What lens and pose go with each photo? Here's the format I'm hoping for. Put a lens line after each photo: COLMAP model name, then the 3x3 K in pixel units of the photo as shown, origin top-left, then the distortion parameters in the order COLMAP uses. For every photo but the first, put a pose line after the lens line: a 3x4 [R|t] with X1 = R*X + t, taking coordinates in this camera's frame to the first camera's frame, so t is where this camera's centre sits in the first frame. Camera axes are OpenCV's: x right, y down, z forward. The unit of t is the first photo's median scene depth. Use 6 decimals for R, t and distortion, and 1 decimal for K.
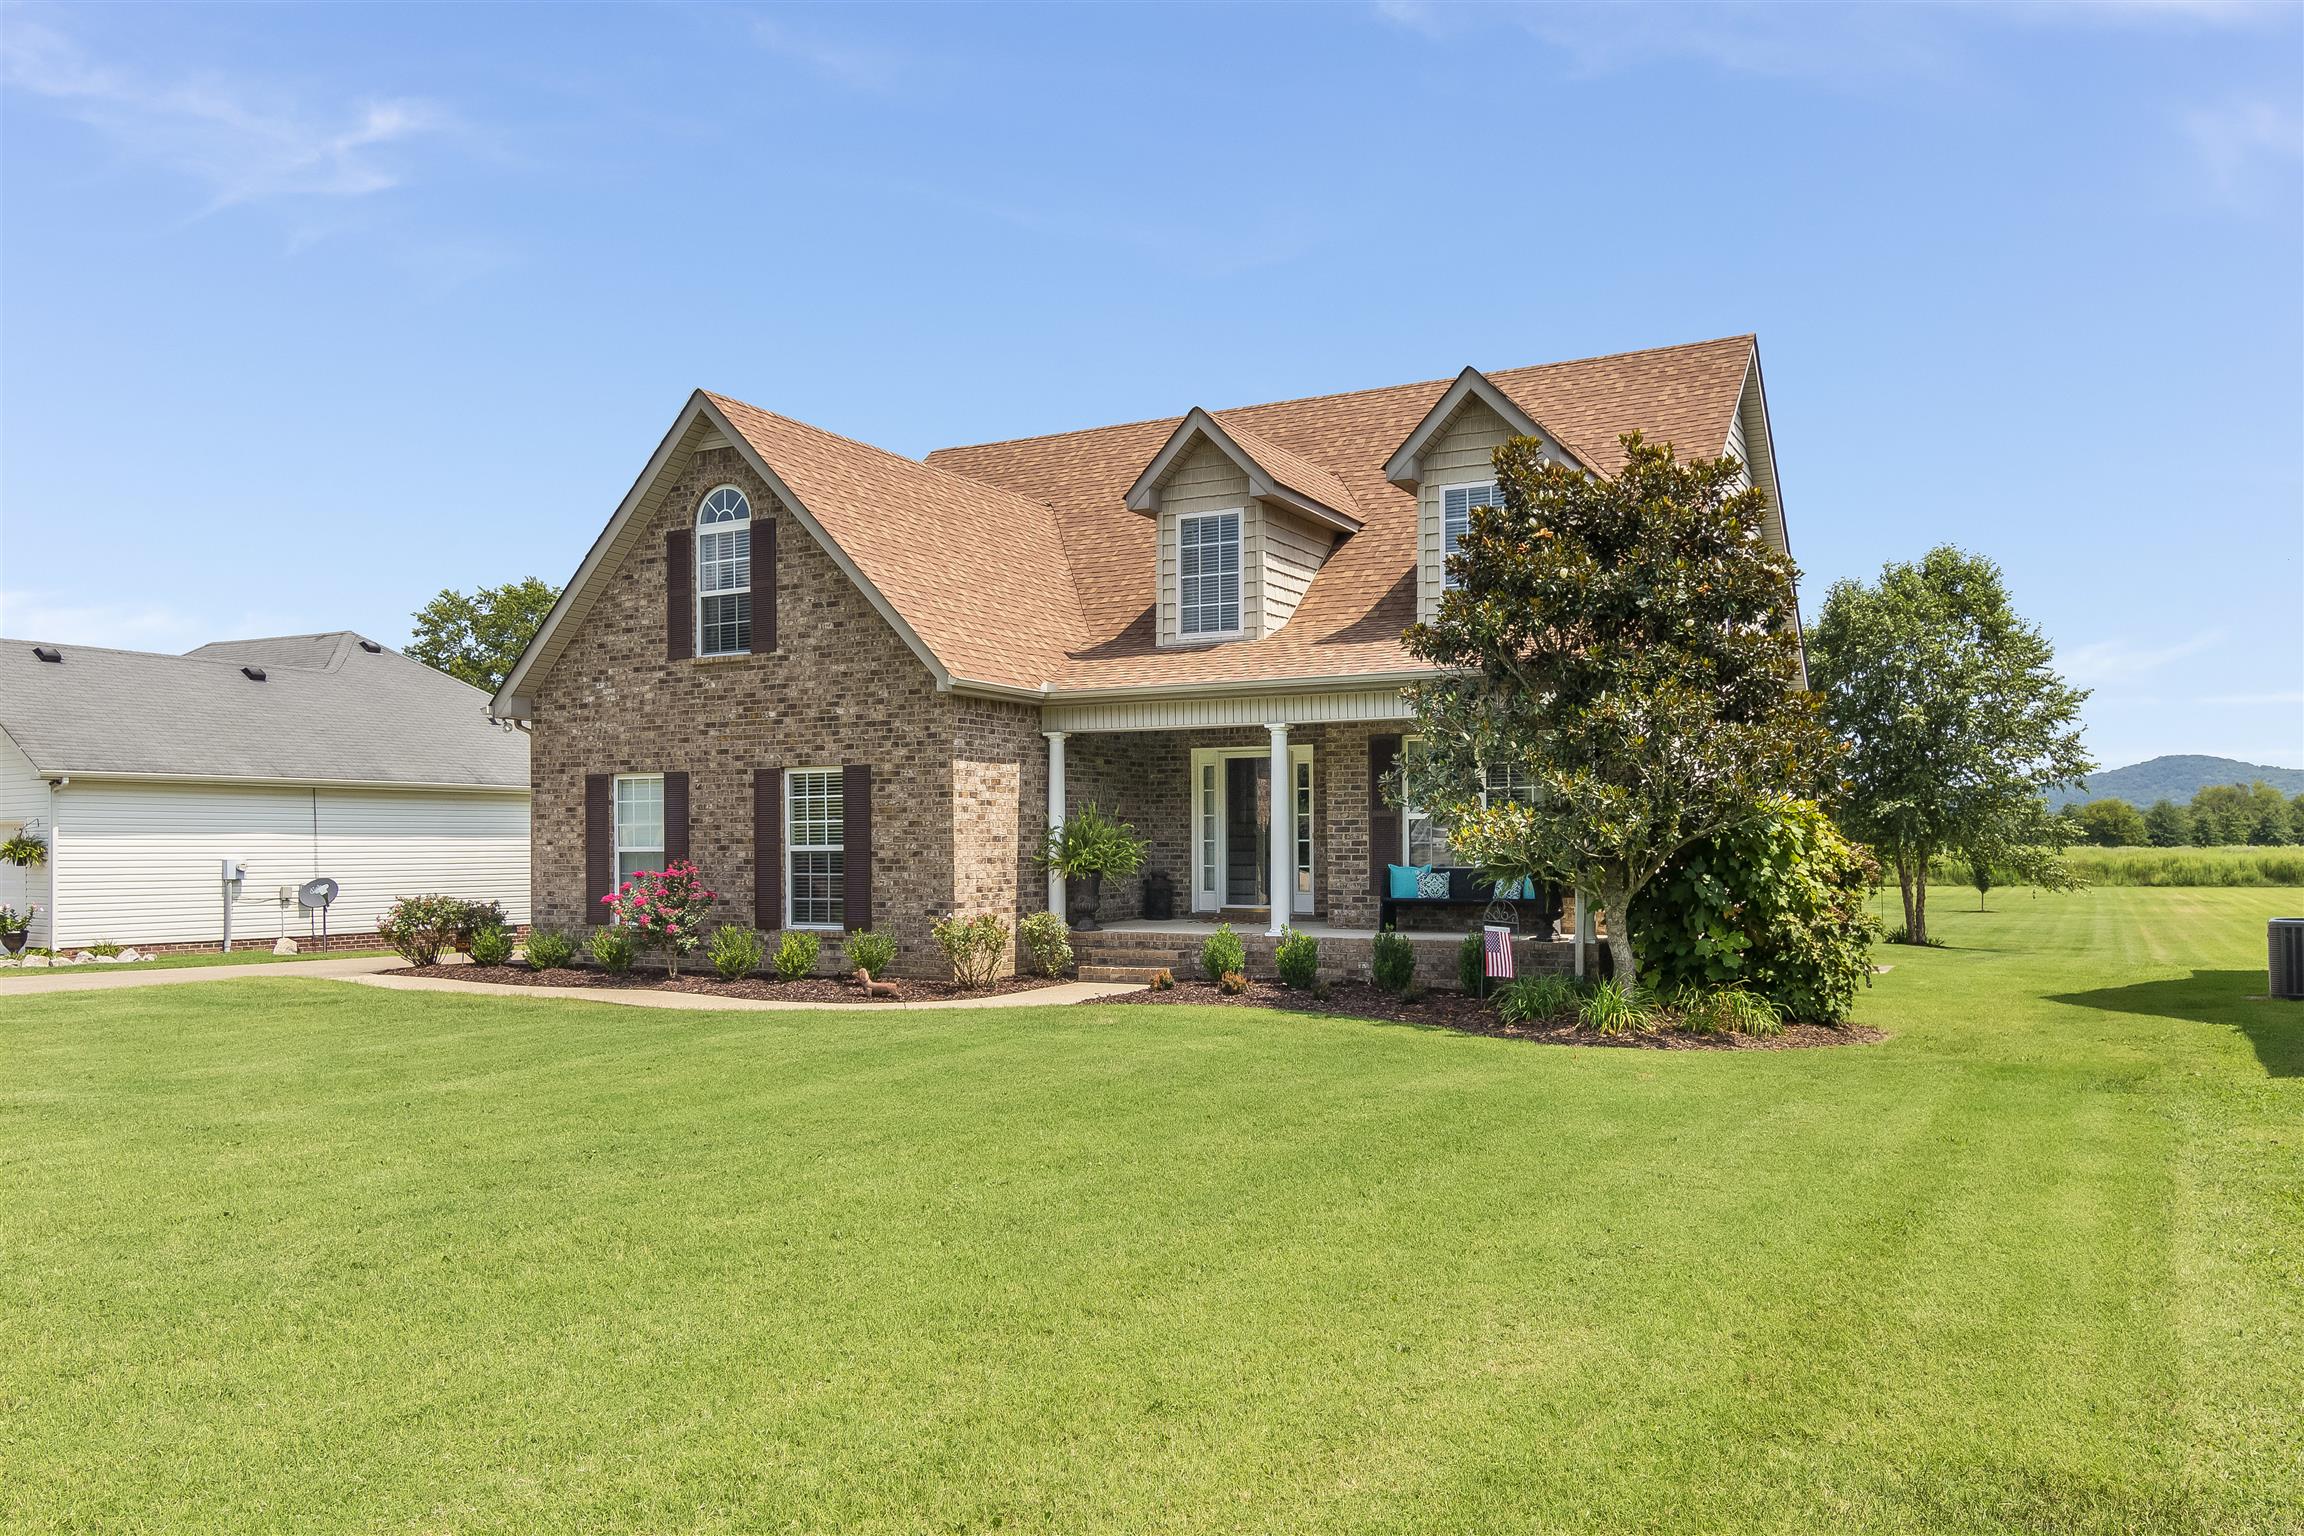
lens RADIAL K [[1720.3, 0, 1152.0], [0, 1720.3, 768.0], [0, 0, 1]] dist [0.004994, 0.000969]
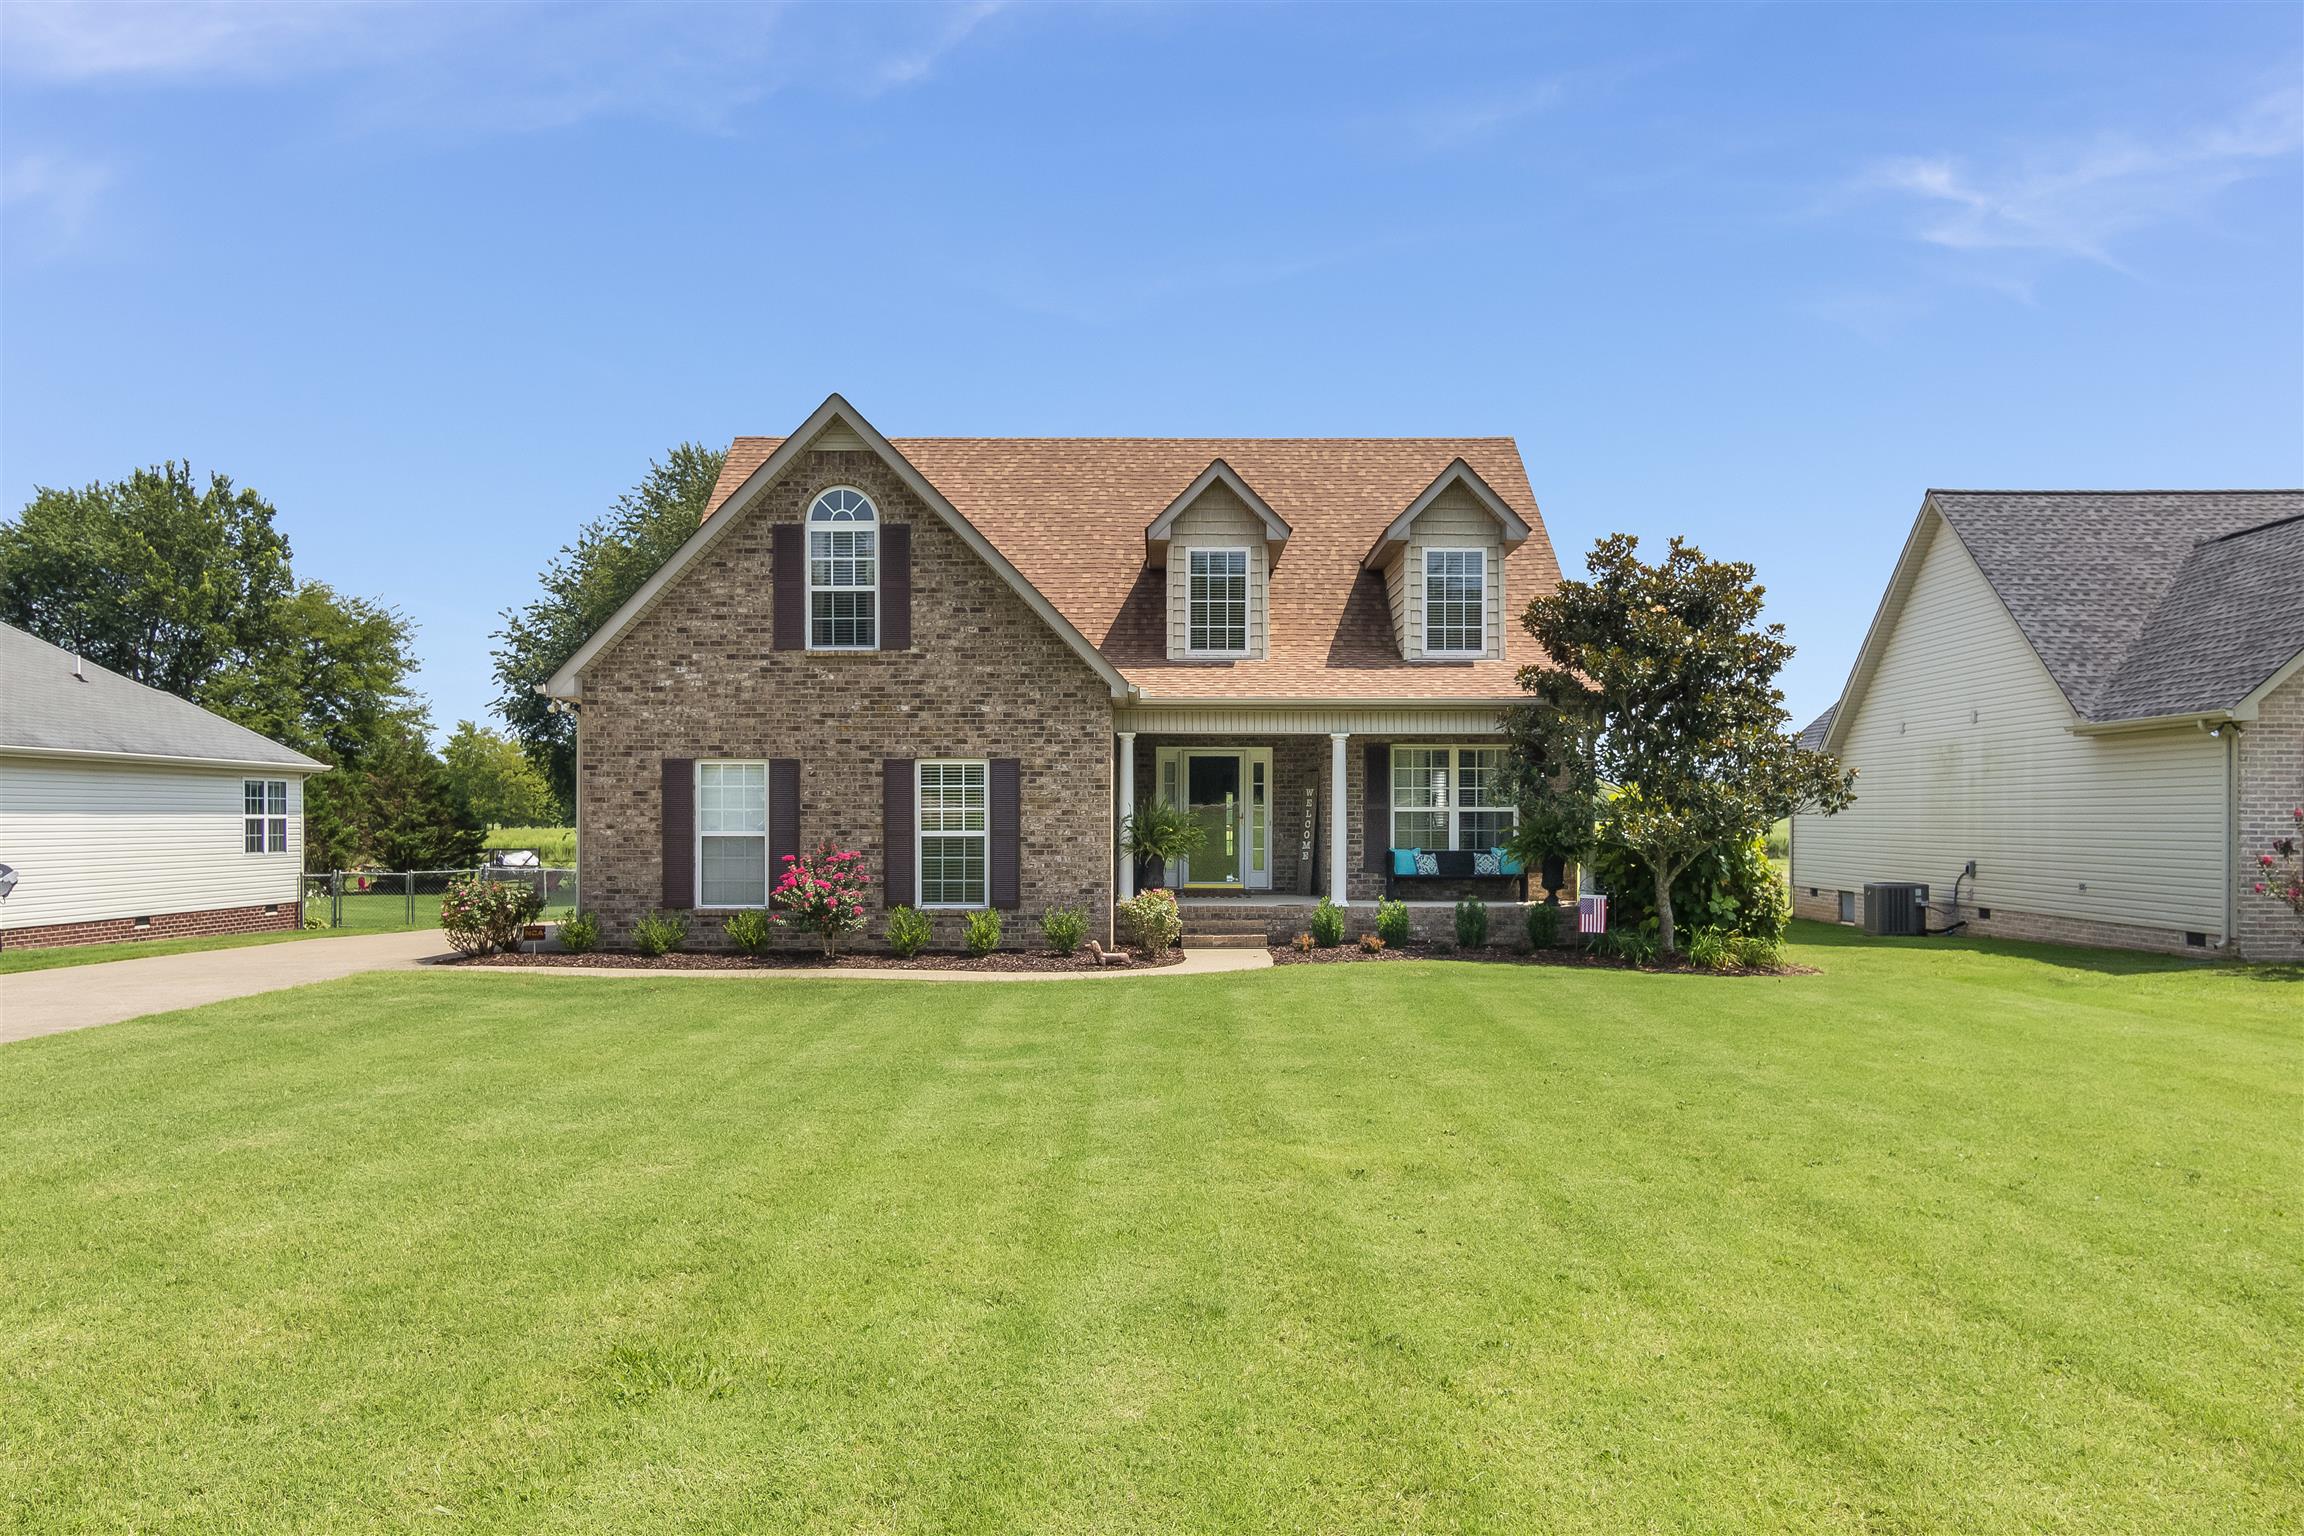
lens RADIAL K [[1720.3, 0, 1152.0], [0, 1720.3, 768.0], [0, 0, 1]] dist [0.004994, 0.000969]
pose [[0.875671, 0.020616, 0.482468, -0.595525], [-0.027493, 0.999596, 0.007186, -0.005935], [-0.482125, -0.019557, 0.875884, -0.009900]]
